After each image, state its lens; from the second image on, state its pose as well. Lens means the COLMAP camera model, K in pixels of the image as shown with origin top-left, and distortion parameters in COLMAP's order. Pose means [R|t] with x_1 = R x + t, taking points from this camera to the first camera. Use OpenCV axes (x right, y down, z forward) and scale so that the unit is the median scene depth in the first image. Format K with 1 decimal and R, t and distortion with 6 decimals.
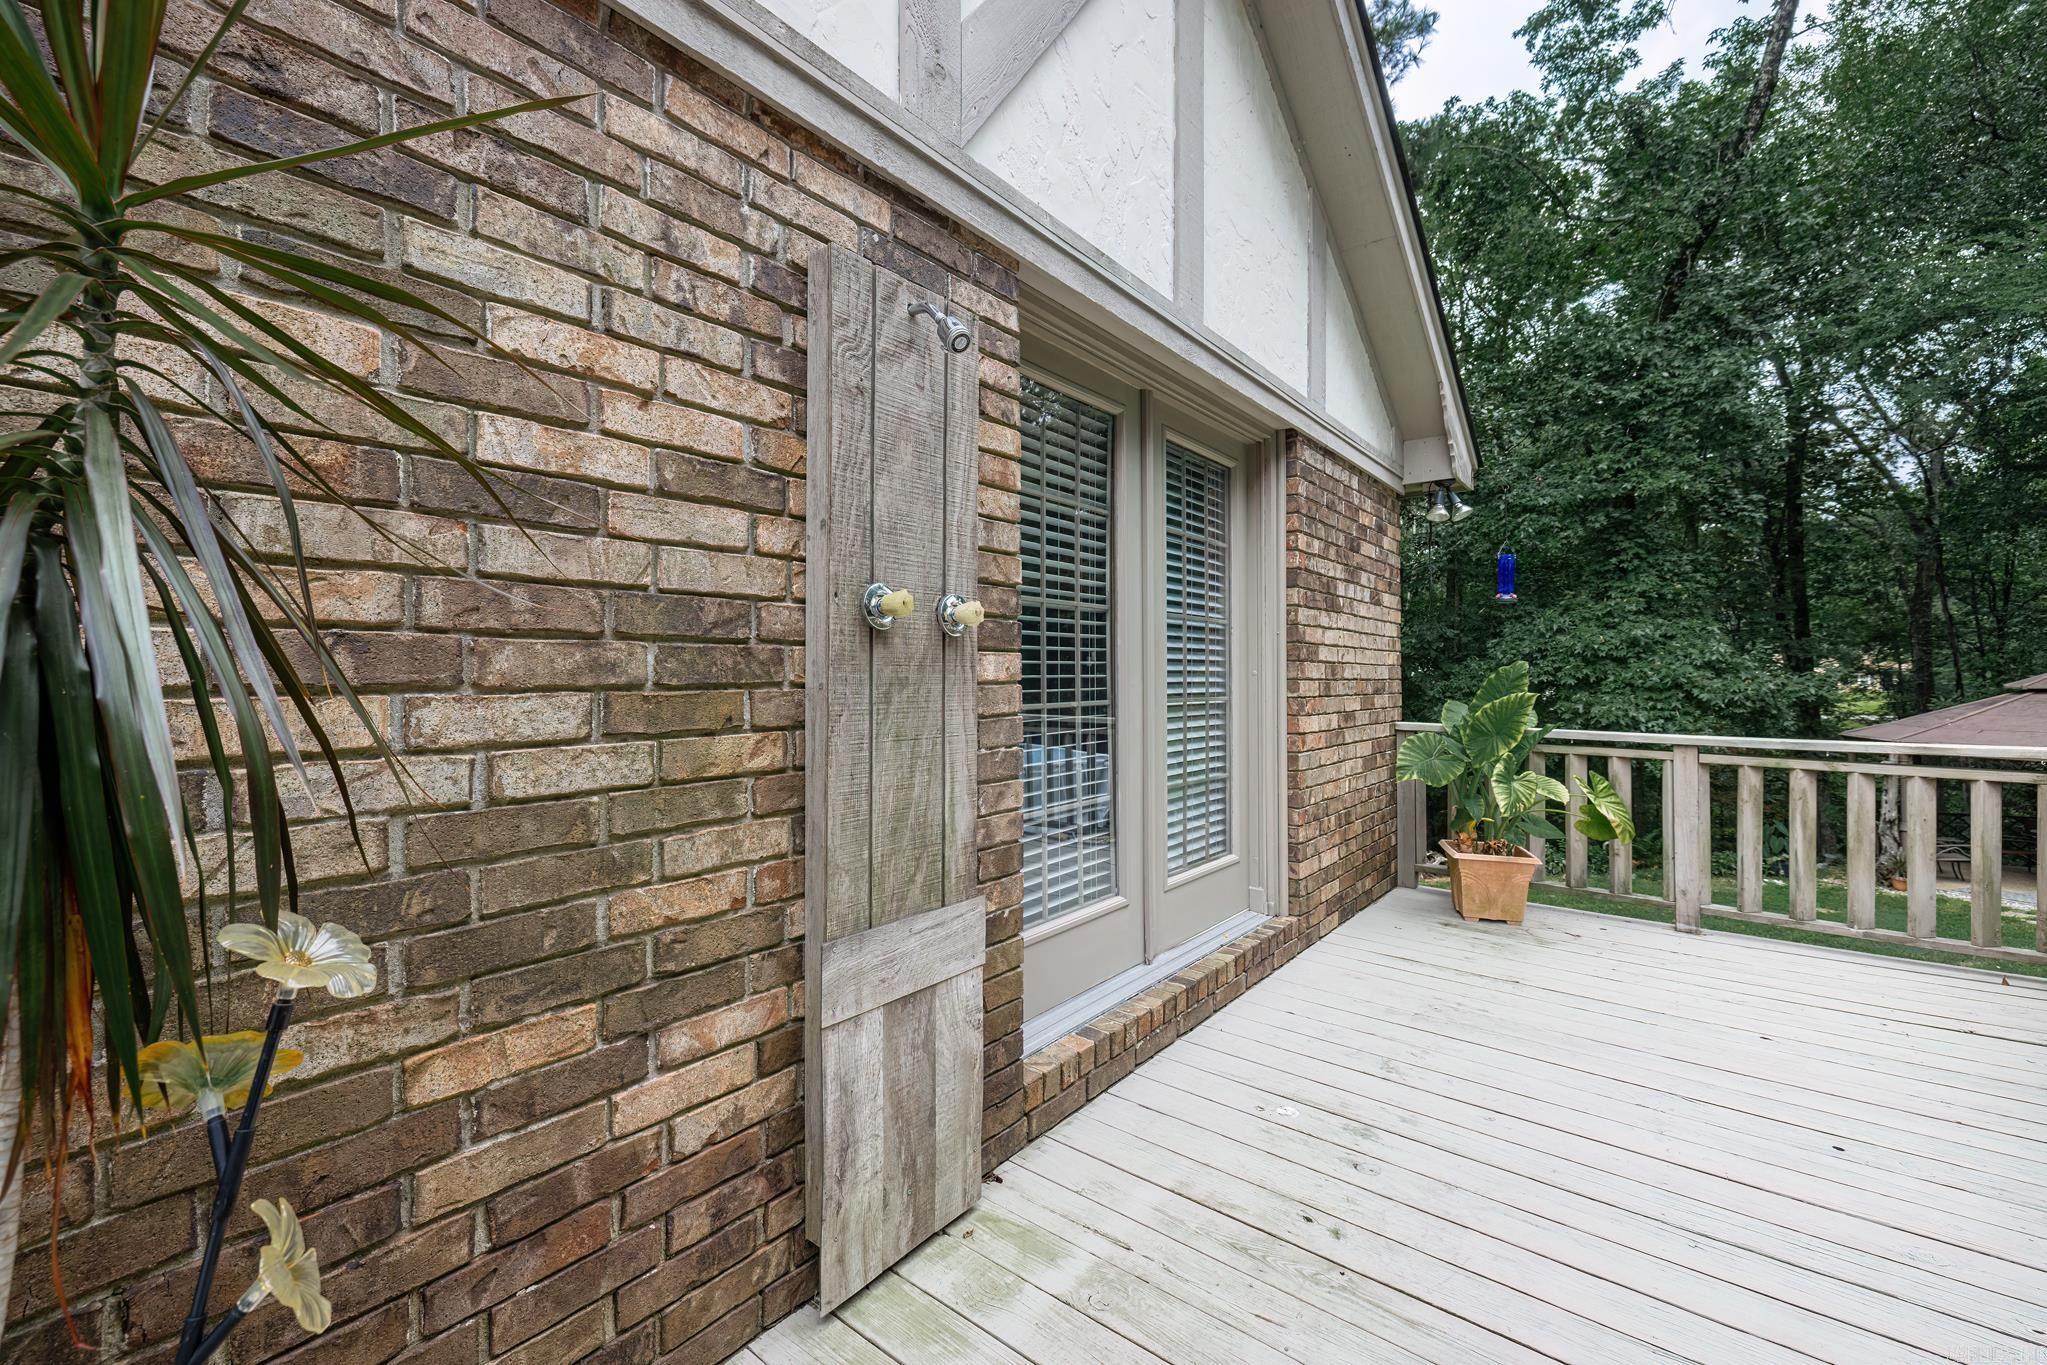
lens RADIAL K [[870.6, 0, 1025.8], [0, 870.6, 676.1], [0, 0, 1]] dist [0.000924, 0.000300]
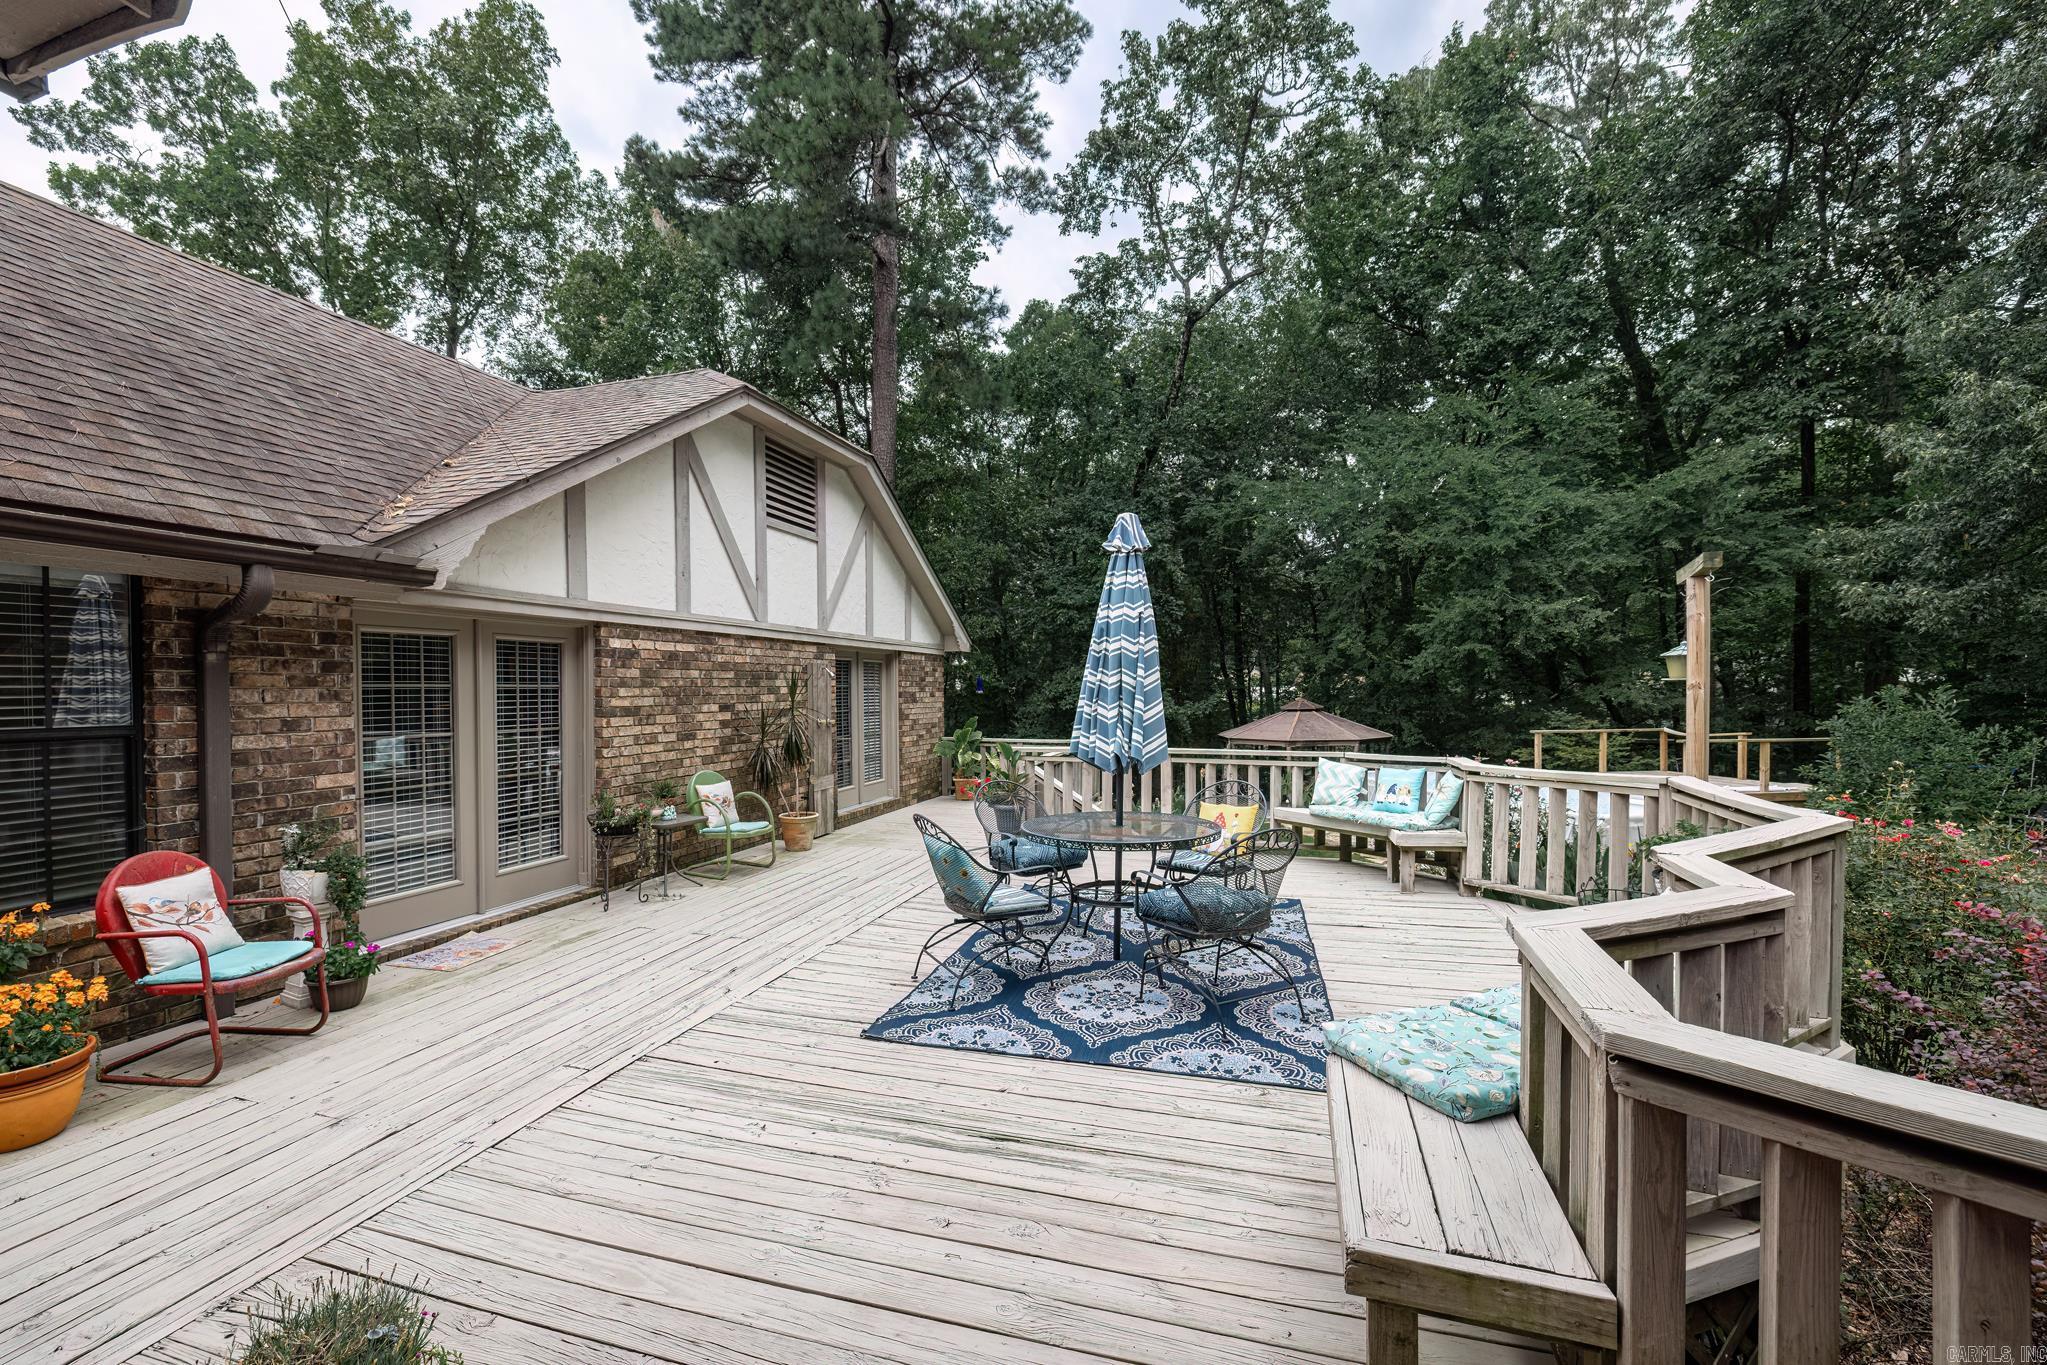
lens RADIAL K [[870.6, 0, 1025.8], [0, 870.6, 676.1], [0, 0, 1]] dist [0.000924, 0.000300]
pose [[0.928664, -0.003327, 0.370908, -0.463620], [0.009755, 0.999833, -0.015454, -0.125625], [-0.370795, 0.017970, 0.928541, -2.182669]]
